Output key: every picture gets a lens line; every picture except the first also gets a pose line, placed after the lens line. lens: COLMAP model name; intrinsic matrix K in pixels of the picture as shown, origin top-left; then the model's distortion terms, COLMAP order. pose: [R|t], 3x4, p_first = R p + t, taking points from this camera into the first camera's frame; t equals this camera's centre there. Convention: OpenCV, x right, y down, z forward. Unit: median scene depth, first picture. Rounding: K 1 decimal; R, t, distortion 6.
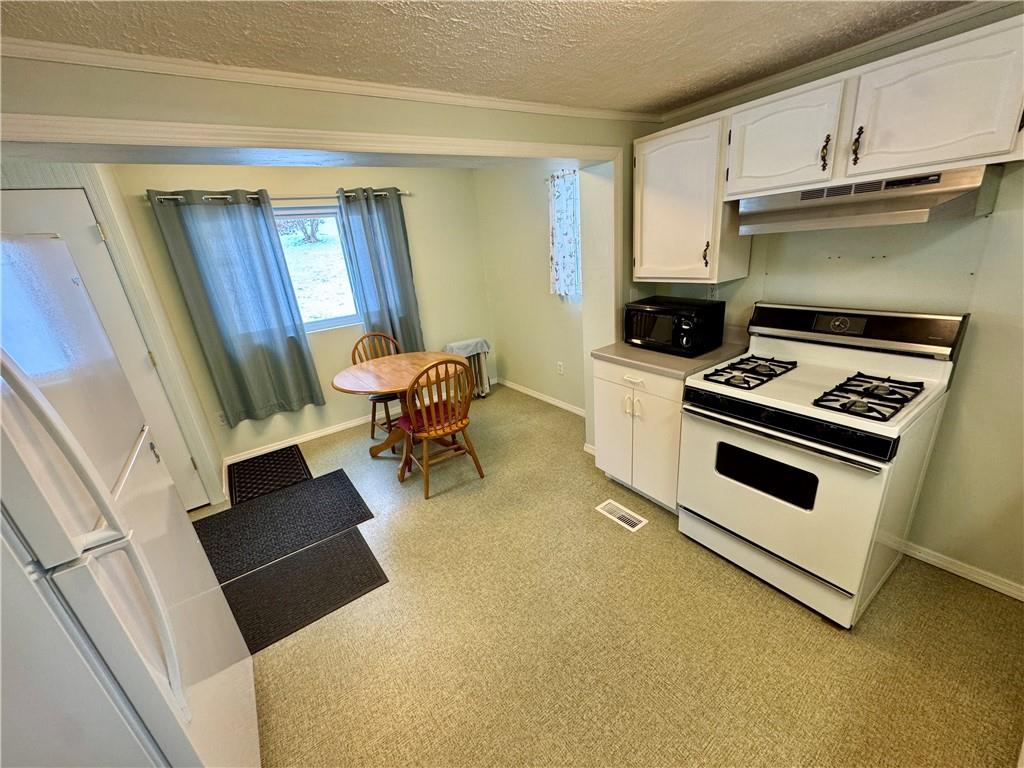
lens RADIAL K [[406.0, 0, 512.8], [0, 406.0, 386.2], [0, 0, 1]] dist [-0.023469, 0.010496]
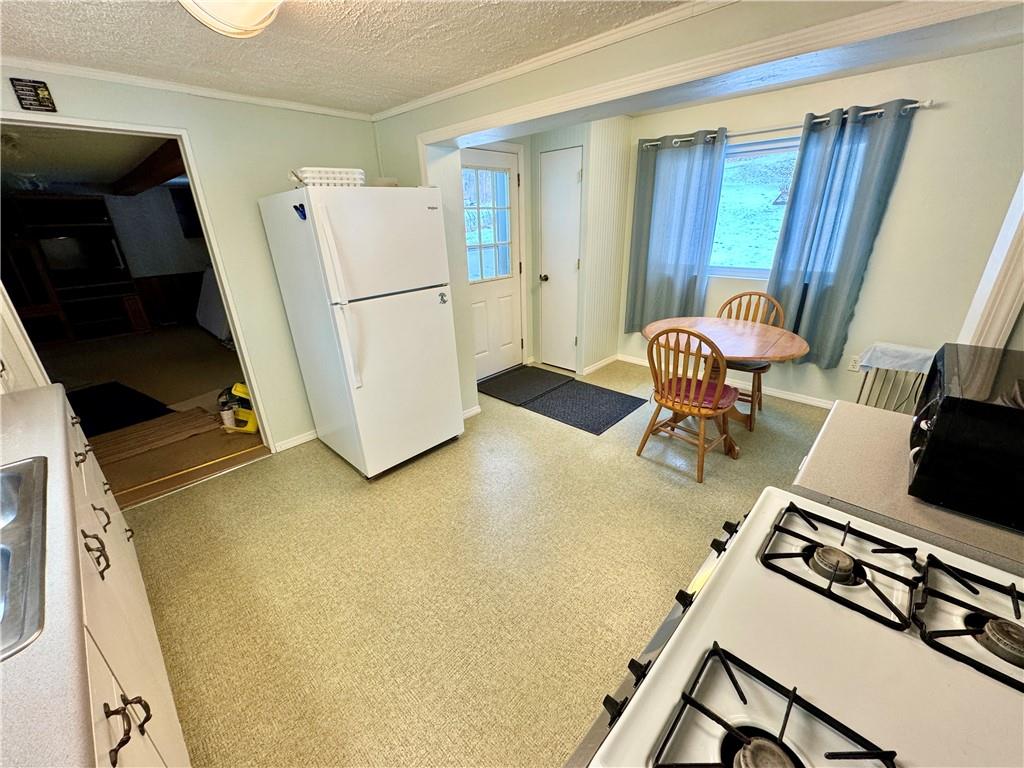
lens RADIAL K [[410.6, 0, 512.0], [0, 410.6, 384.0], [0, 0, 1]] dist [0.000327, 0.000191]
pose [[0.195882, 0.448156, -0.872230, 0.485625], [-0.317021, 0.870640, 0.376144, -0.146422], [0.927970, 0.202835, 0.312618, 0.312997]]
